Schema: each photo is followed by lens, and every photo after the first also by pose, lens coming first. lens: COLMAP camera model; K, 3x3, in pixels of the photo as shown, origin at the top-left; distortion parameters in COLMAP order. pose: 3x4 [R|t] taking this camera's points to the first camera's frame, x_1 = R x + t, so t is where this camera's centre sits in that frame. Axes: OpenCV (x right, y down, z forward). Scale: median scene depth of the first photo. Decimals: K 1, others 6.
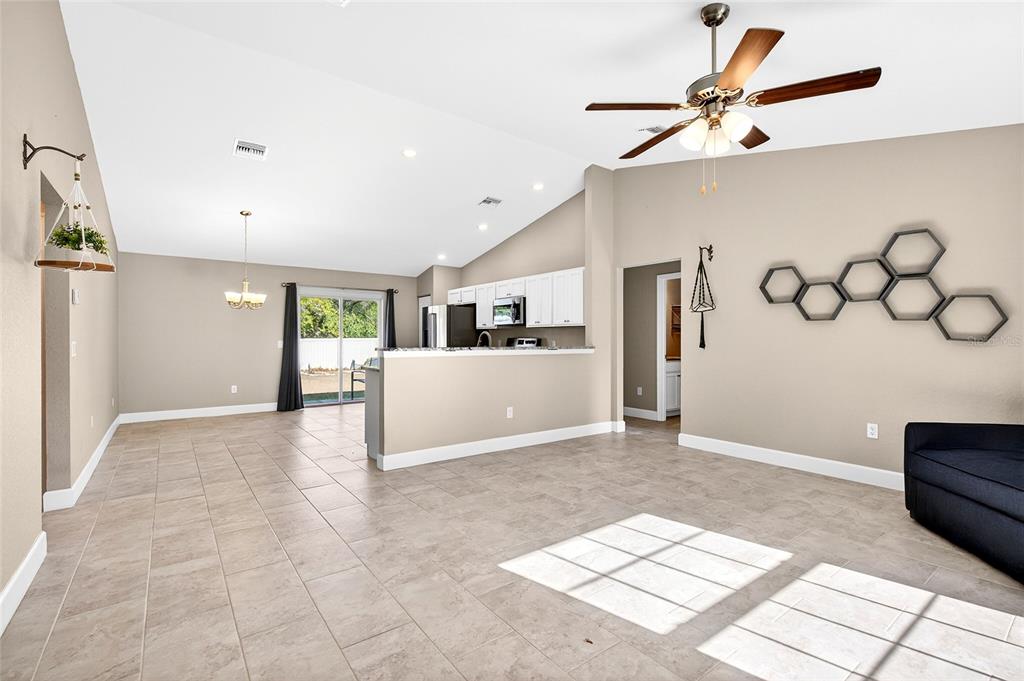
lens RADIAL K [[463.7, 0, 511.3], [0, 463.7, 341.1], [0, 0, 1]] dist [0.001732, -0.000409]
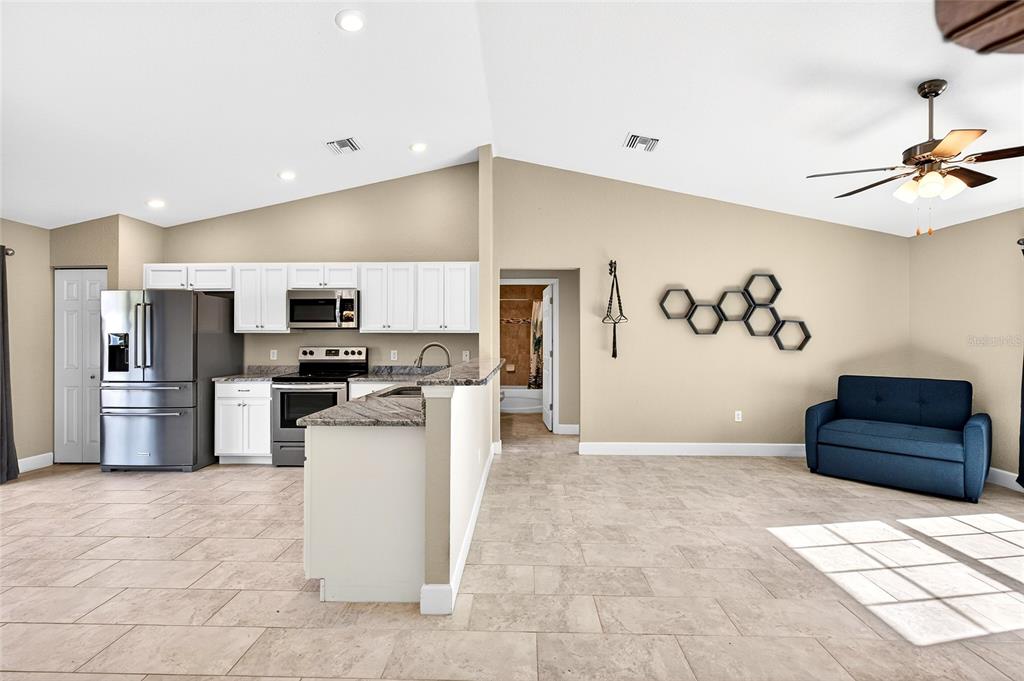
lens RADIAL K [[463.7, 0, 510.0], [0, 463.7, 333.9], [0, 0, 1]] dist [0.001732, -0.000409]
pose [[0.618780, 0.008218, 0.785521, -0.681381], [0.002347, 0.999921, -0.012310, -0.032055], [-0.785561, 0.009461, 0.618712, 0.649019]]
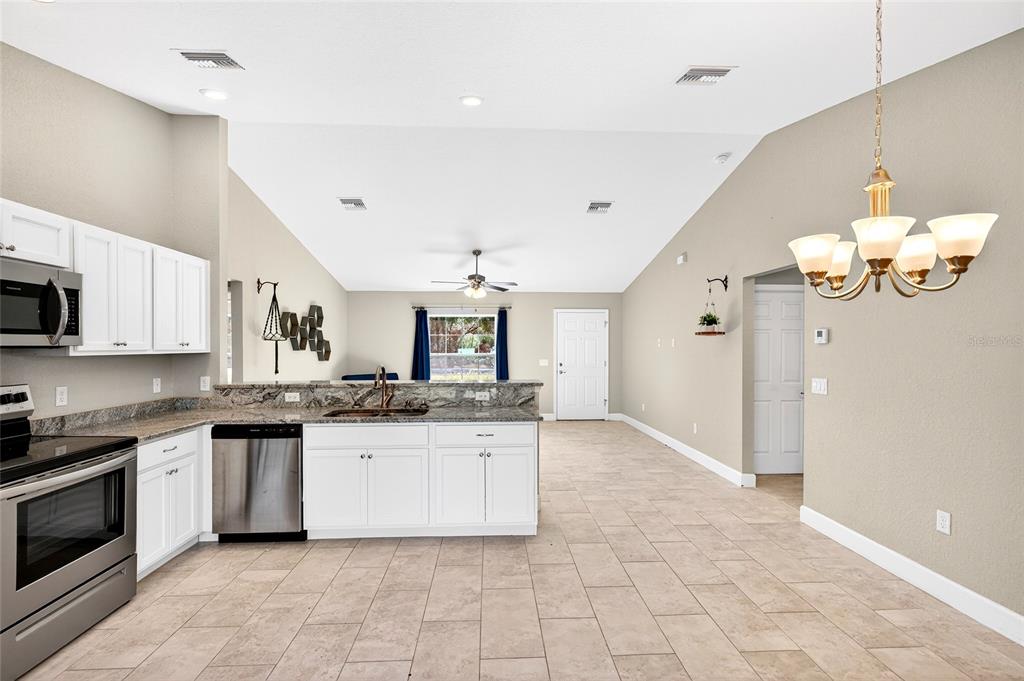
lens RADIAL K [[463.7, 0, 513.1], [0, 463.7, 344.6], [0, 0, 1]] dist [0.001732, -0.000409]
pose [[-0.830909, -0.000318, 0.556408, -0.819952], [0.000781, 0.999998, 0.001737, -0.067821], [-0.556408, 0.001878, -0.830907, 1.942745]]
